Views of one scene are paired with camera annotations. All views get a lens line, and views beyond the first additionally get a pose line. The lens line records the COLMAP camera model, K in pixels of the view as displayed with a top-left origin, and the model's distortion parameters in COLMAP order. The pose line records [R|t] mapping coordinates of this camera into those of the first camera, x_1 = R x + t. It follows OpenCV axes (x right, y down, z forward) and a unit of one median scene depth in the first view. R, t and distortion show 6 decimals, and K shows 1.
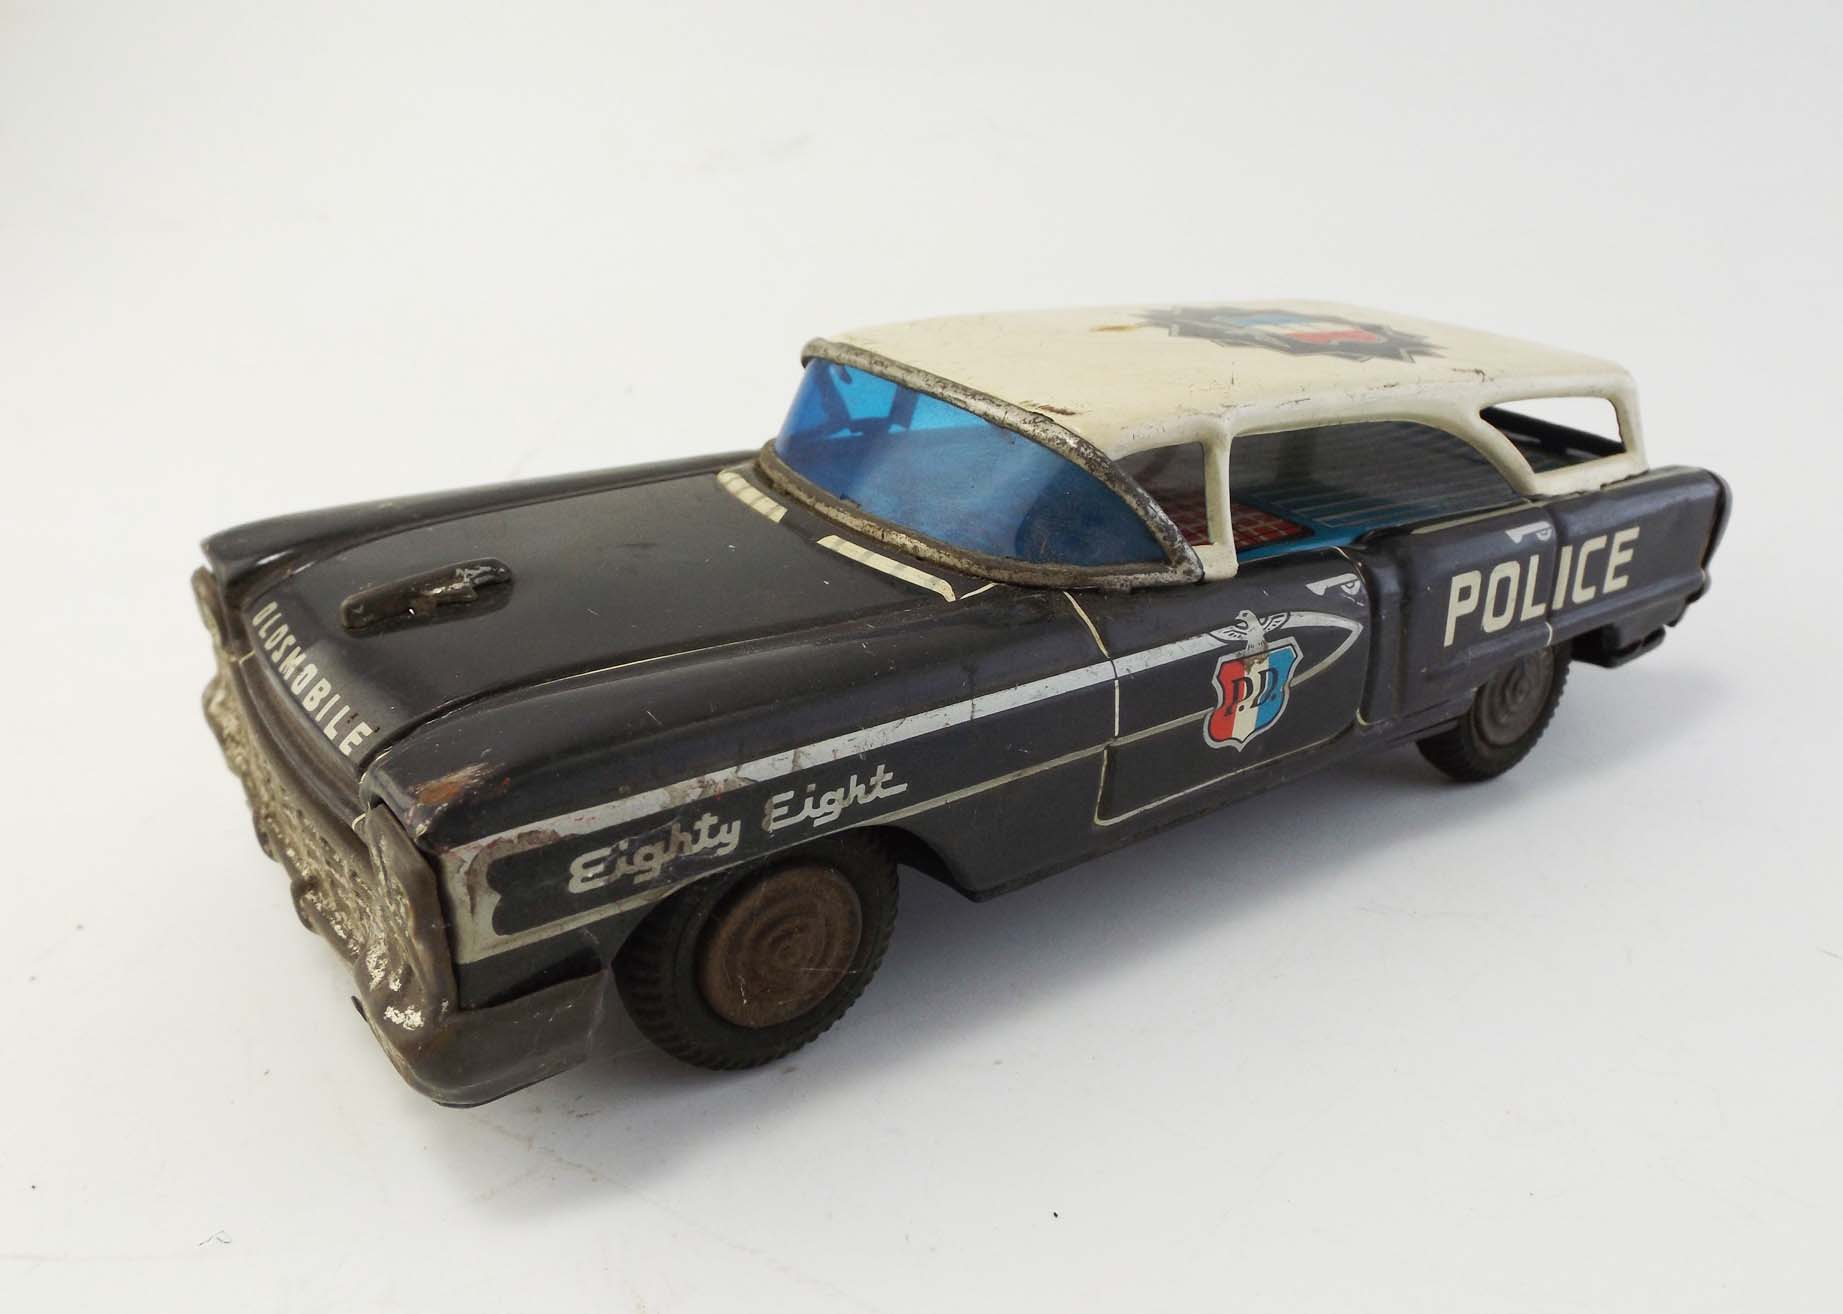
lens RADIAL K [[1420.7, 0, 920.9], [0, 1420.7, 669.2], [0, 0, 1]] dist [0.049411, -0.079550]
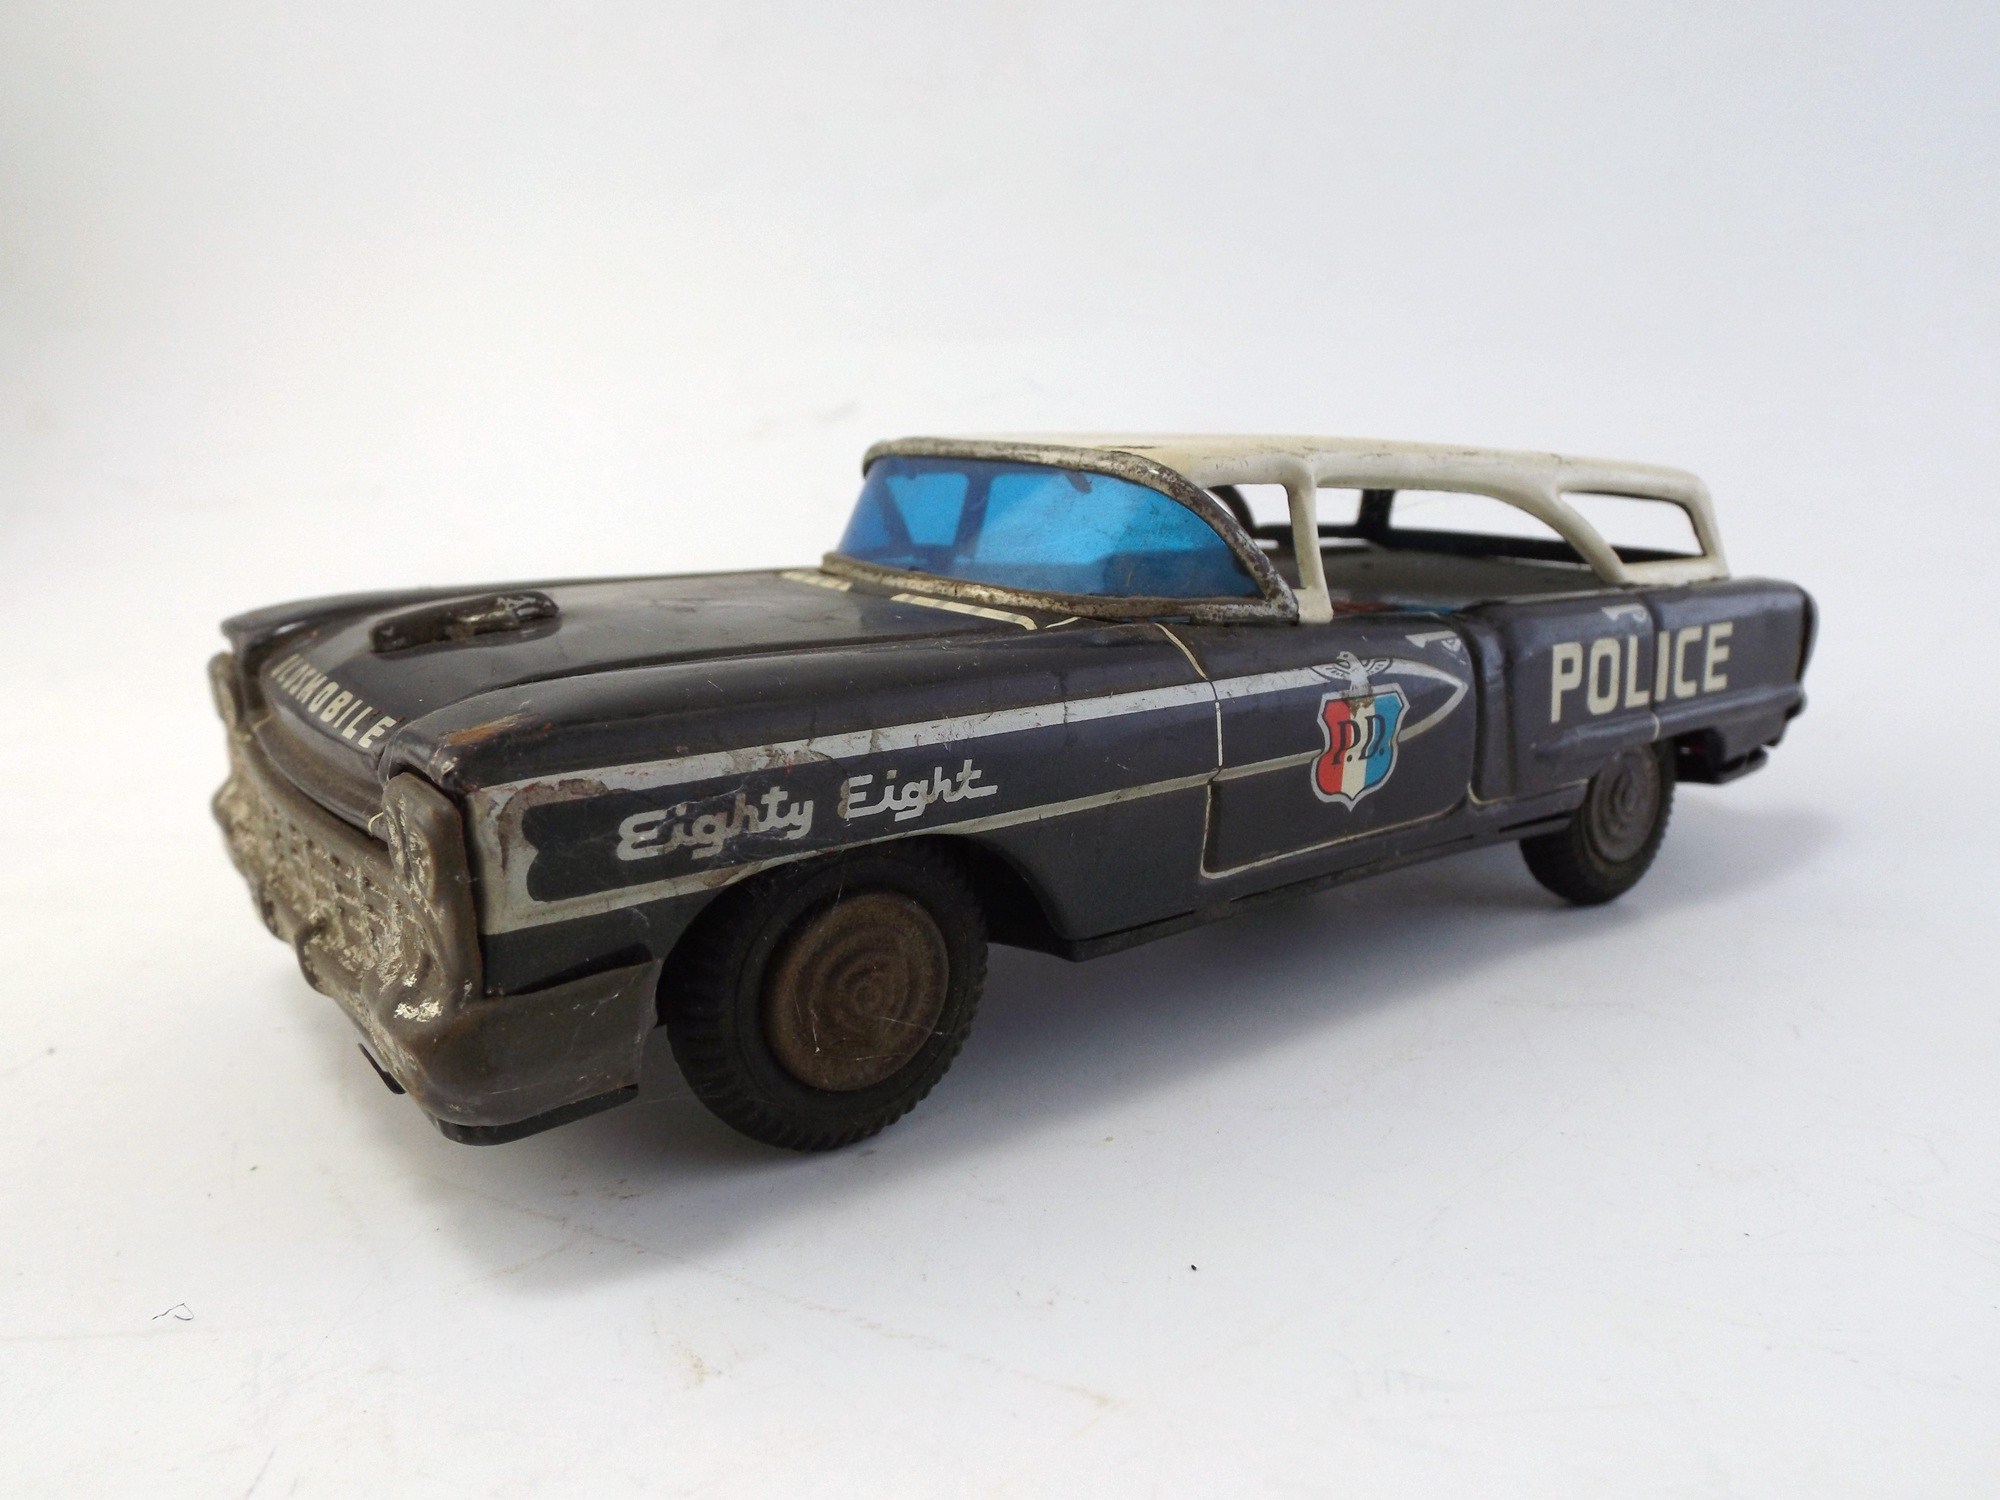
lens RADIAL K [[1418.4, 0, 1000.0], [0, 1418.4, 750.0], [0, 0, 1]] dist [0.045711, -0.062382]
pose [[0.999212, -0.030258, 0.025690, -0.031072], [0.034621, 0.980942, -0.191192, 0.236186], [-0.019415, 0.191931, 0.981216, 0.120683]]
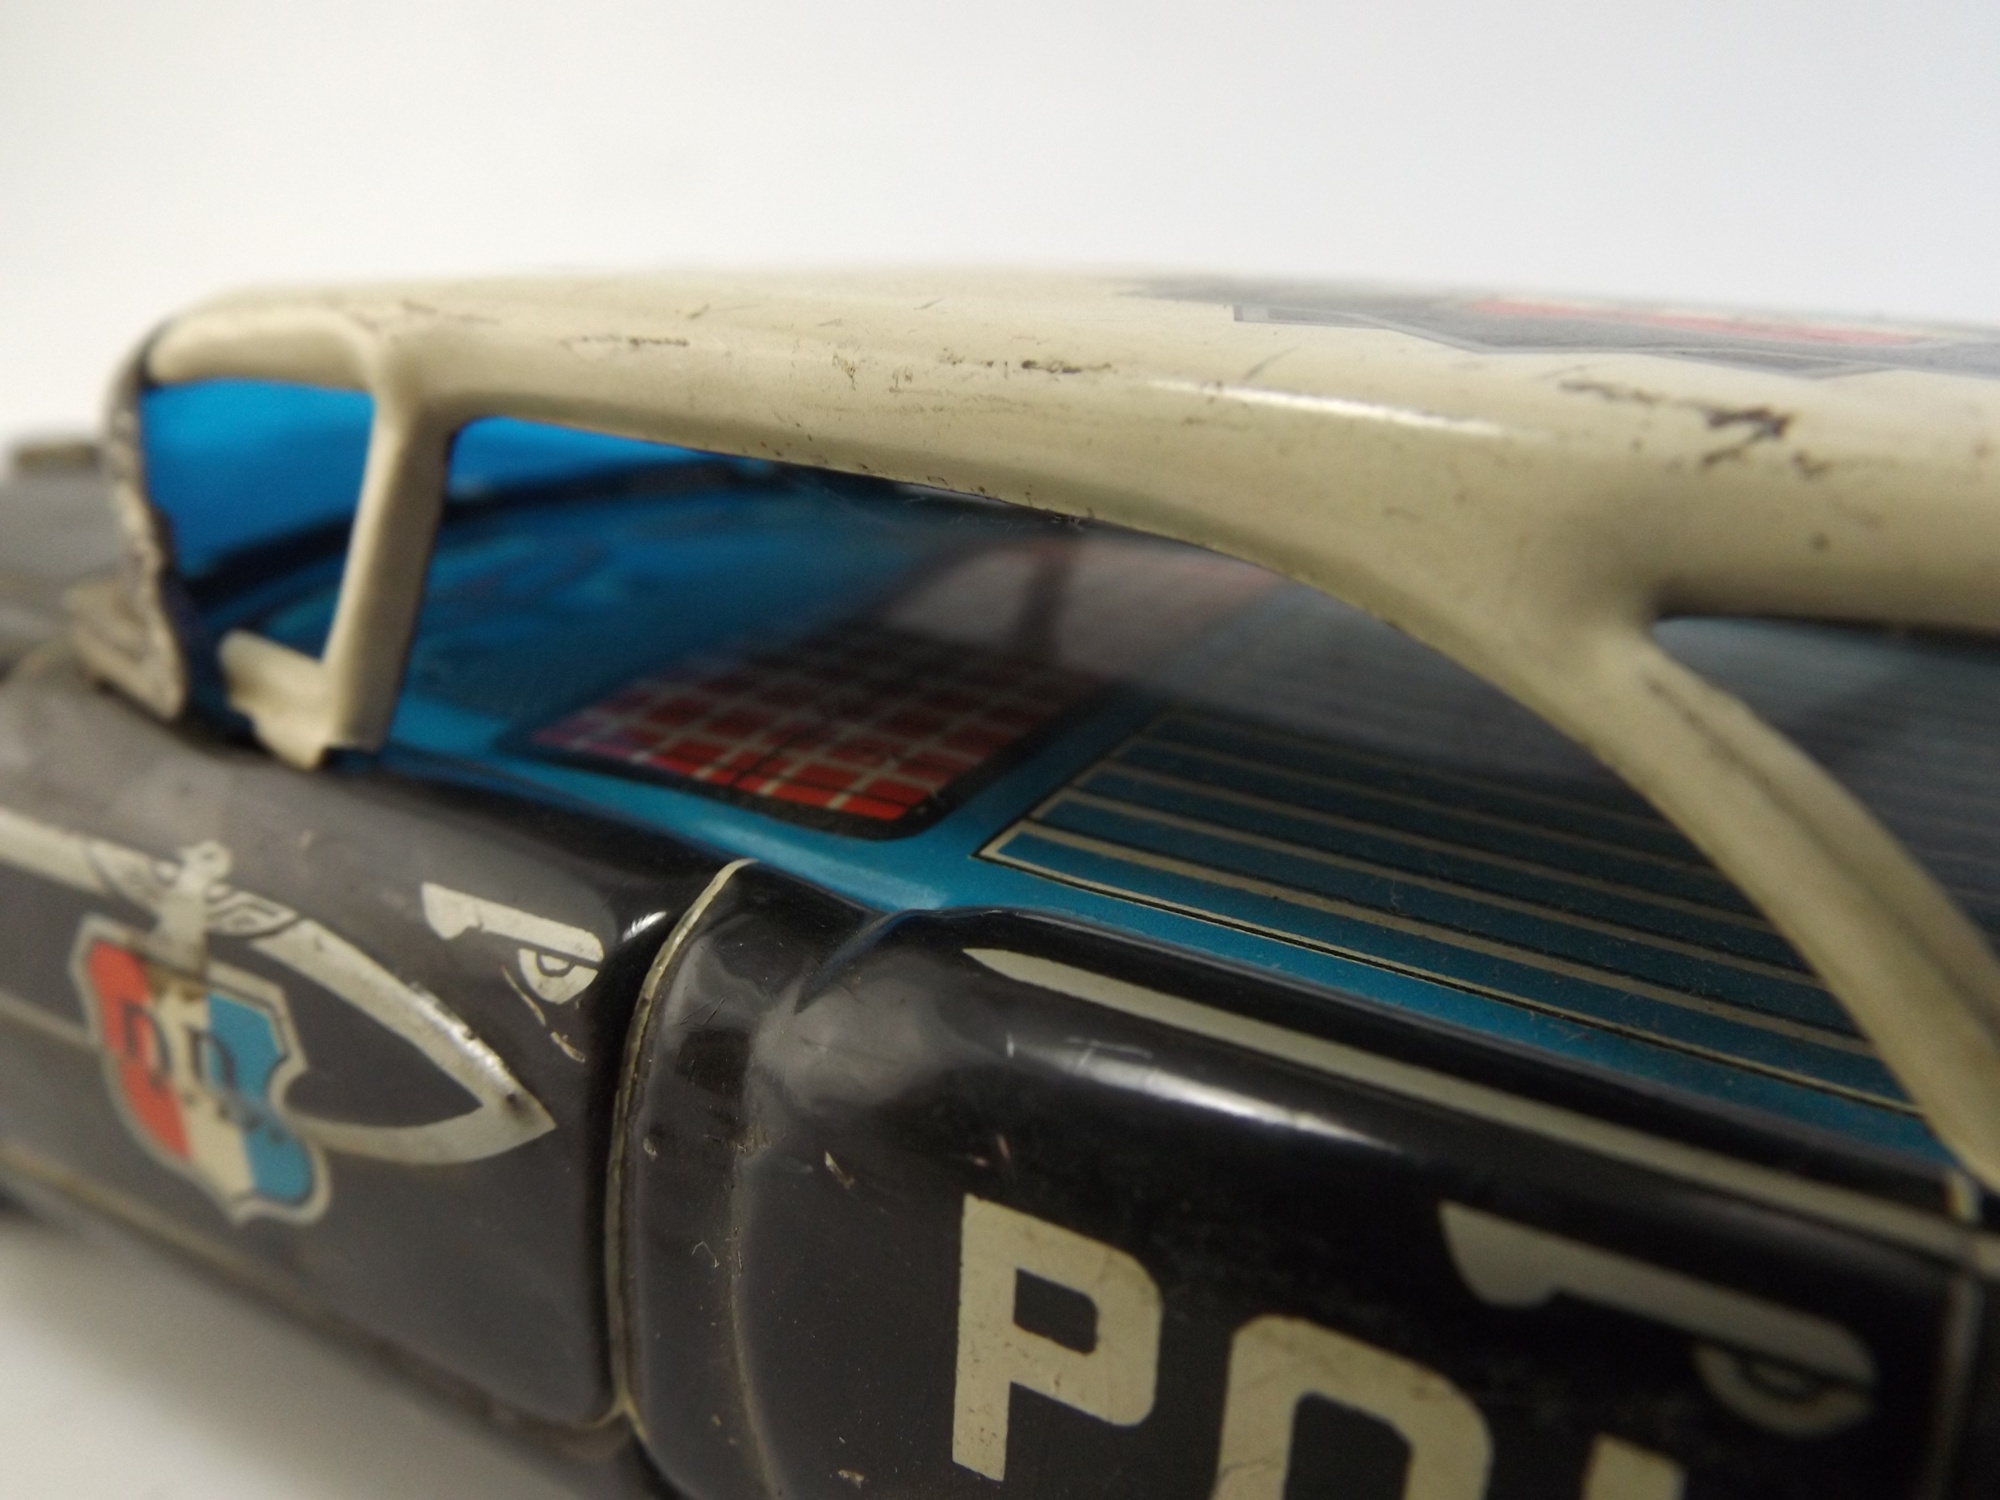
lens RADIAL K [[1418.4, 0, 1000.0], [0, 1418.4, 750.0], [0, 0, 1]] dist [0.045711, -0.062382]
pose [[0.438280, 0.282531, -0.853280, 0.752114], [-0.364431, 0.923642, 0.118643, -0.218175], [0.821645, 0.258963, 0.507777, 1.190291]]
